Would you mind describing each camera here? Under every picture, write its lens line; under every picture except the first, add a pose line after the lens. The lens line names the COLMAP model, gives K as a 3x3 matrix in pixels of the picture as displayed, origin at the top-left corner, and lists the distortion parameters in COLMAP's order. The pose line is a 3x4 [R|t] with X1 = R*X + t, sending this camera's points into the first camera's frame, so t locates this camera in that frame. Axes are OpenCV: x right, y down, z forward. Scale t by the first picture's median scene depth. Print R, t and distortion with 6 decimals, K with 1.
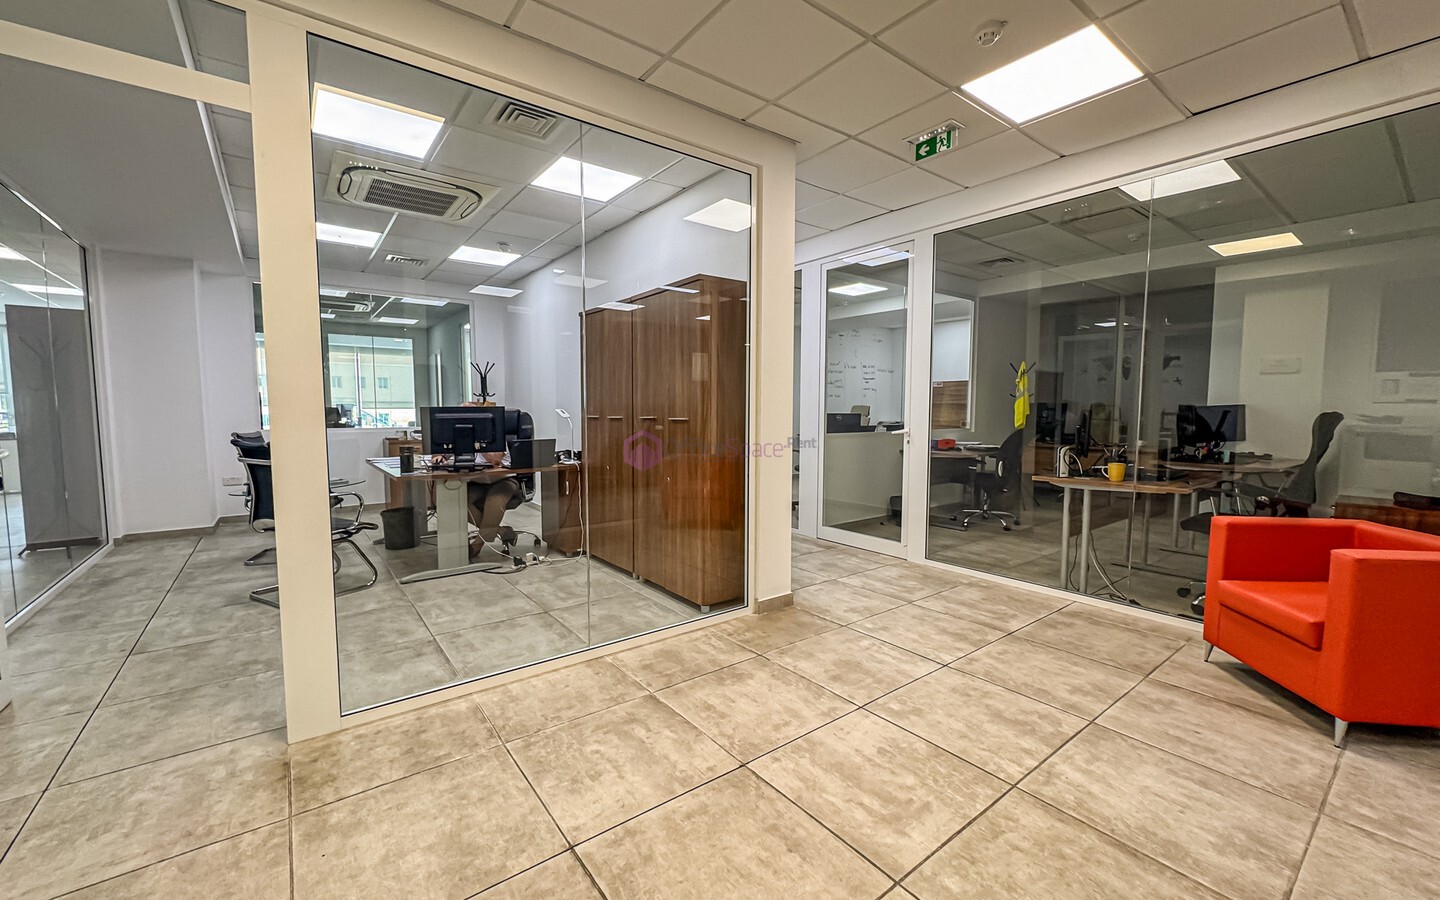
lens RADIAL K [[573.5, 0, 723.6], [0, 573.5, 452.2], [0, 0, 1]] dist [-0.002425, 0.000306]
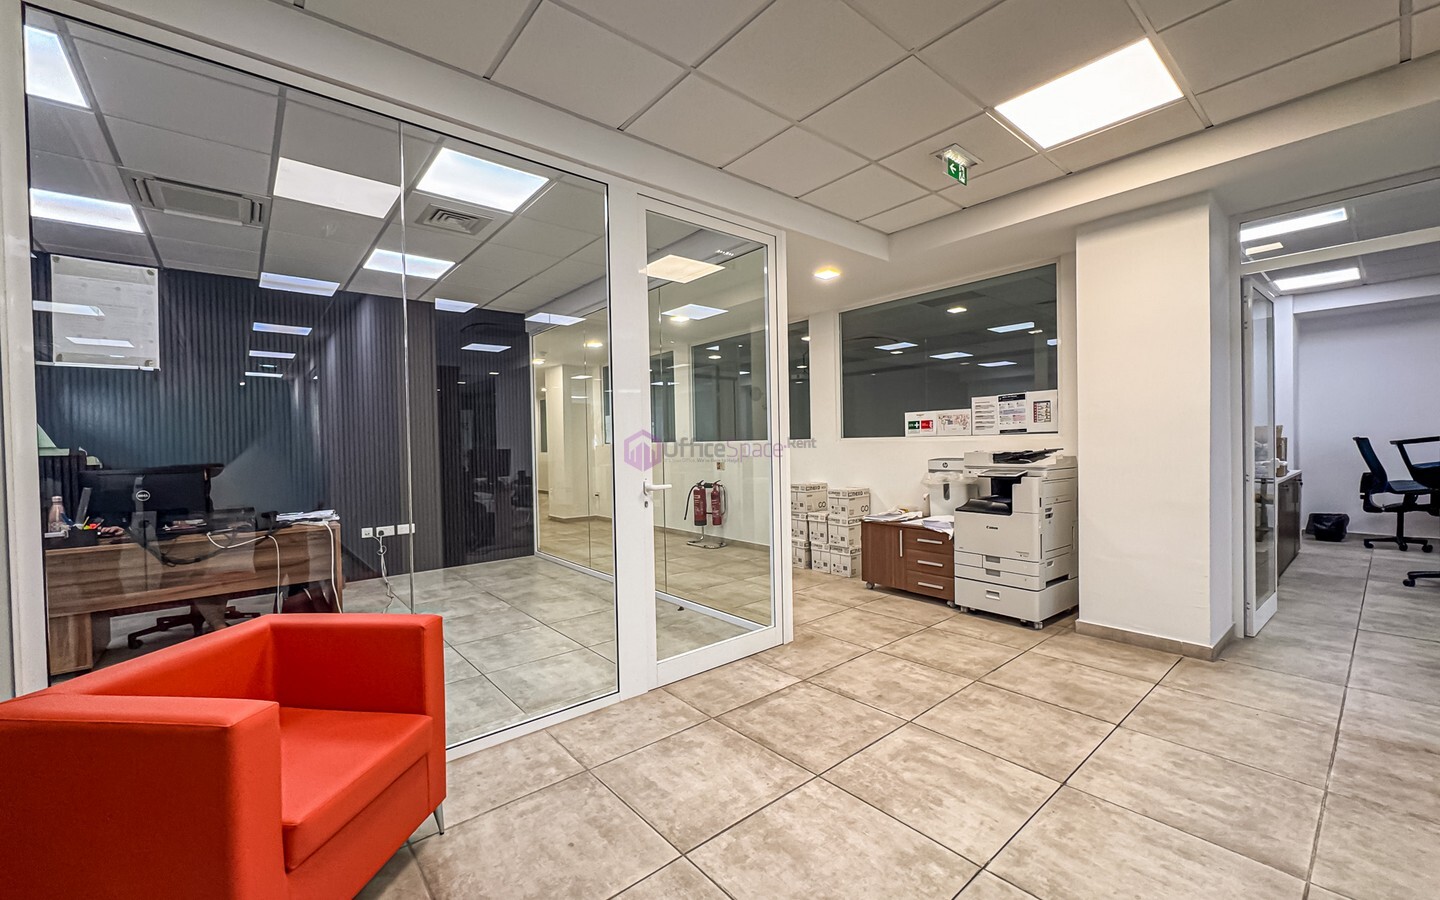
lens RADIAL K [[573.5, 0, 723.6], [0, 573.5, 452.2], [0, 0, 1]] dist [-0.002425, 0.000306]
pose [[-0.998617, 0.018201, -0.049317, 0.490778], [0.013545, 0.995560, 0.093148, -0.117112], [0.050793, 0.092351, -0.994430, 1.374089]]
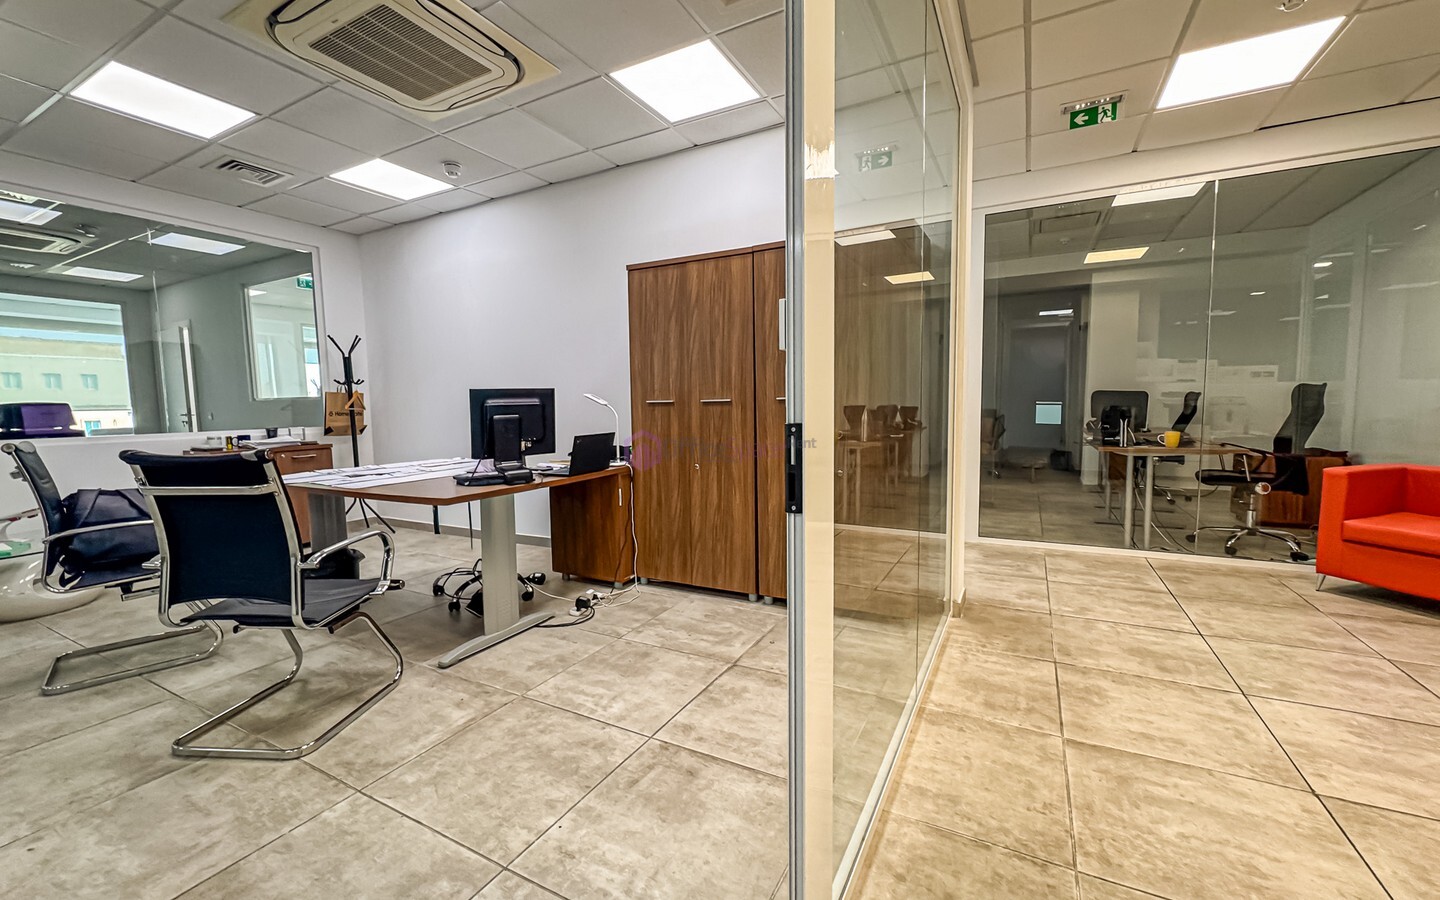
lens RADIAL K [[573.5, 0, 723.6], [0, 573.5, 452.2], [0, 0, 1]] dist [-0.002425, 0.000306]
pose [[0.909653, -0.052684, 0.412013, -0.744482], [0.050221, 0.998597, 0.016812, -0.004209], [-0.412321, 0.005398, 0.911023, 0.417947]]
